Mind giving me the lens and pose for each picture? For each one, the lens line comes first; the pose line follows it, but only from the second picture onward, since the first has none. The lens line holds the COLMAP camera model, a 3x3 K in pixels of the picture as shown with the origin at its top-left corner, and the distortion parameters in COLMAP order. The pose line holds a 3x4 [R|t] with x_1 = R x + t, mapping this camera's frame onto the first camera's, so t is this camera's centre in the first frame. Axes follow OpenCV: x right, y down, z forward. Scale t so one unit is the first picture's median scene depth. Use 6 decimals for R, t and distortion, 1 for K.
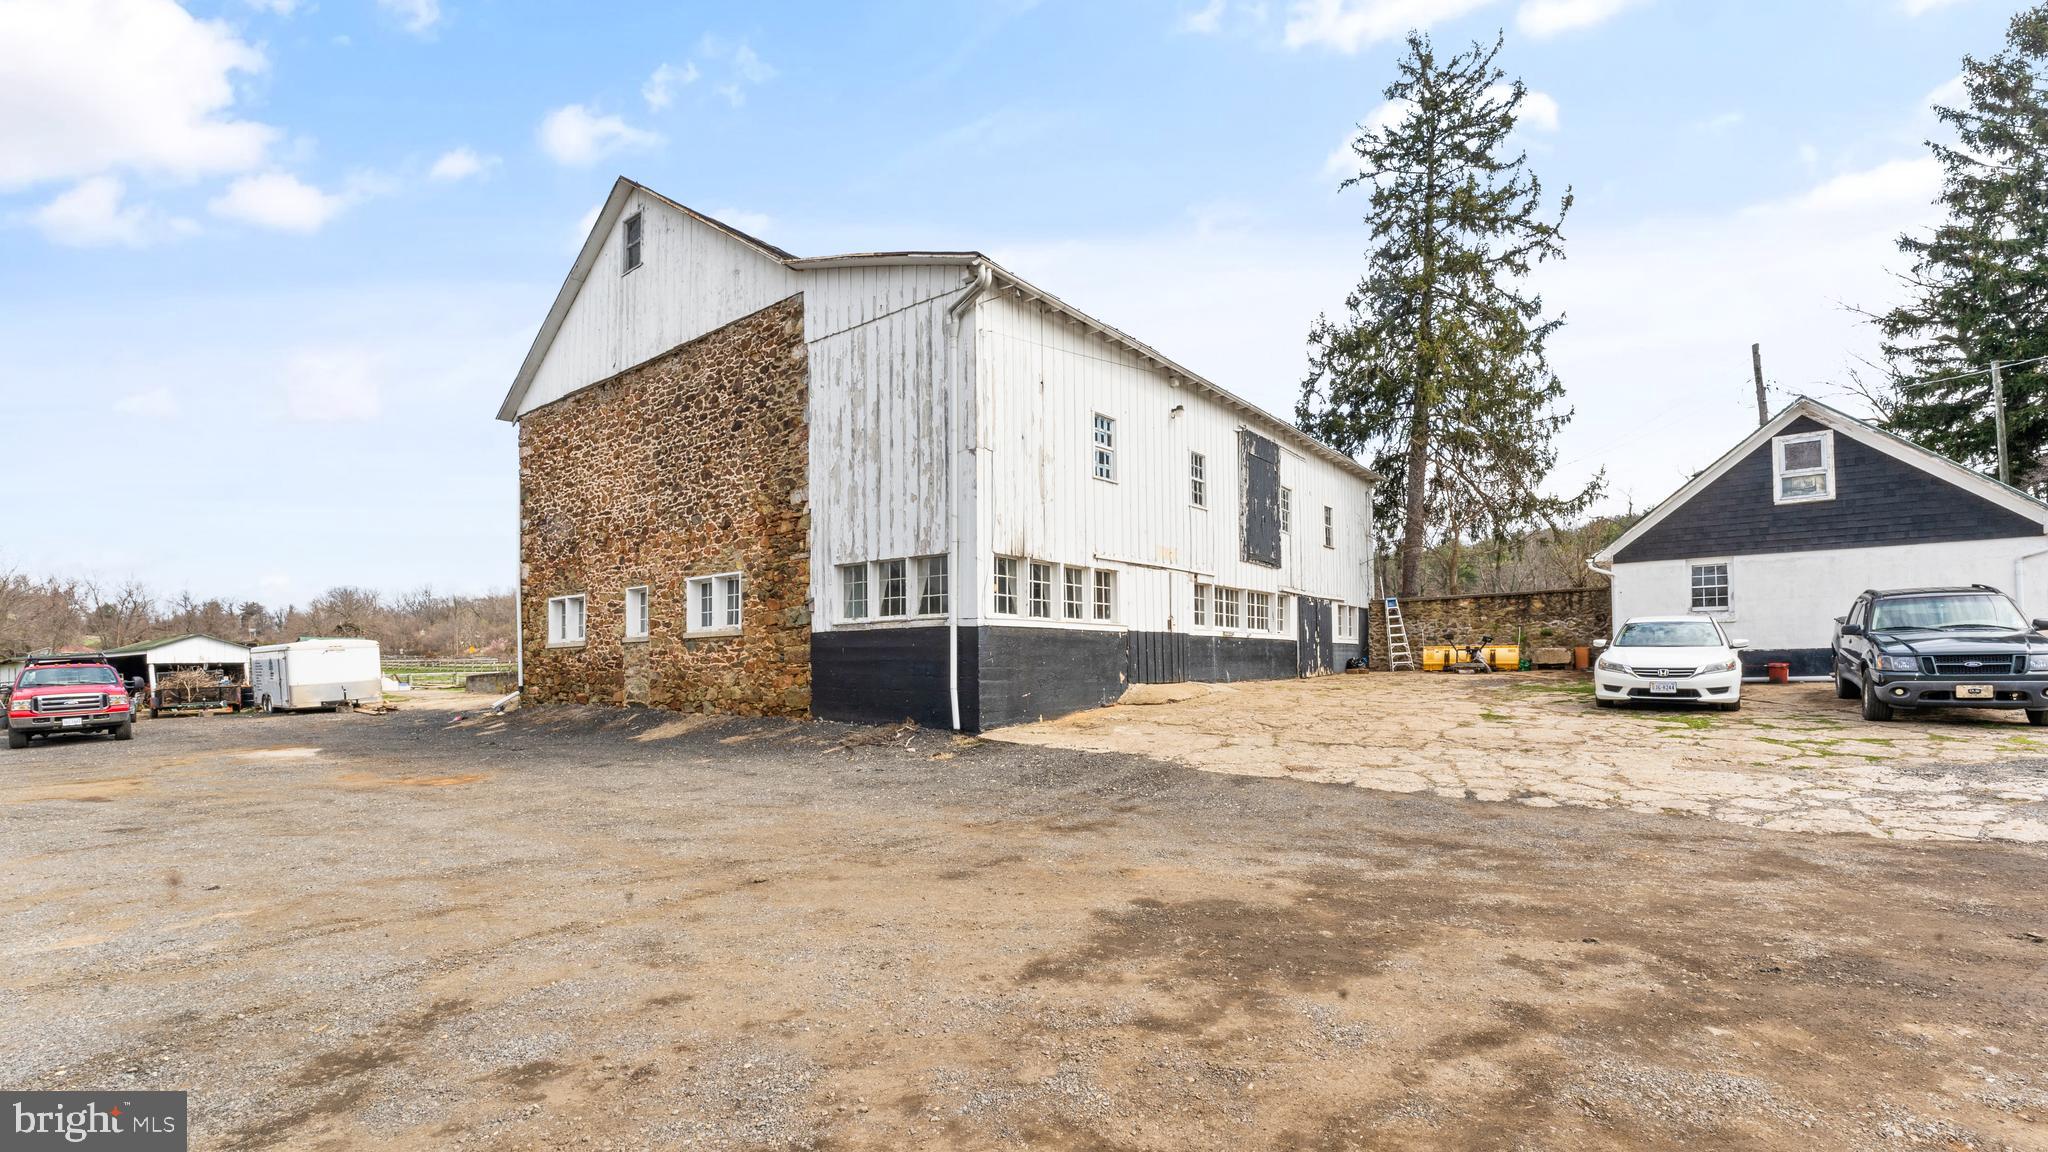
lens RADIAL K [[888.0, 0, 1024.0], [0, 888.0, 576.0], [0, 0, 1]] dist [0.000547, -0.000009]
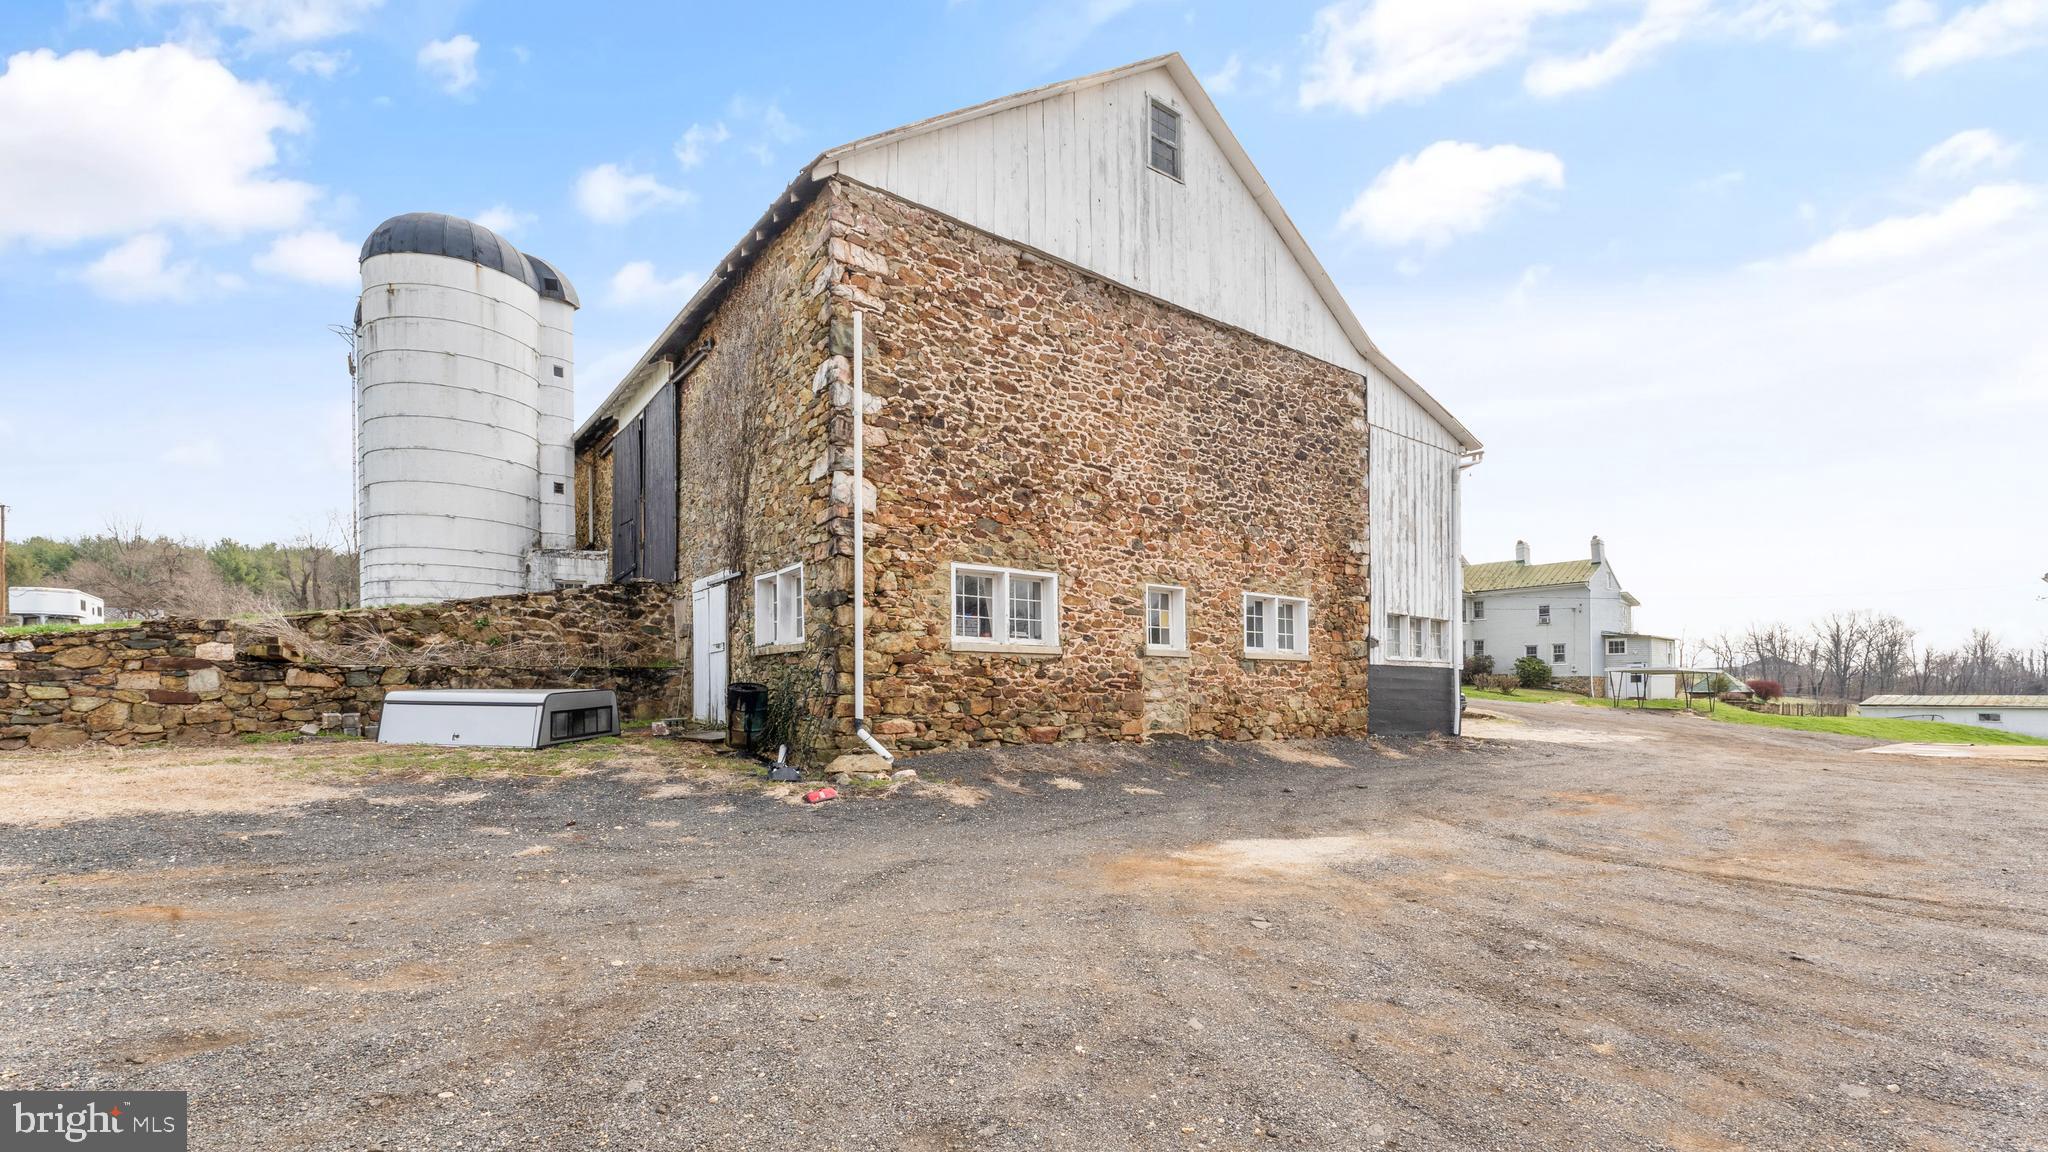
lens RADIAL K [[888.0, 0, 1024.0], [0, 888.0, 576.0], [0, 0, 1]] dist [0.000547, -0.000009]
pose [[0.239637, 0.120367, 0.963372, -1.367380], [-0.123617, 0.987991, -0.092693, 0.102699], [-0.962960, -0.096877, 0.251639, 1.034327]]
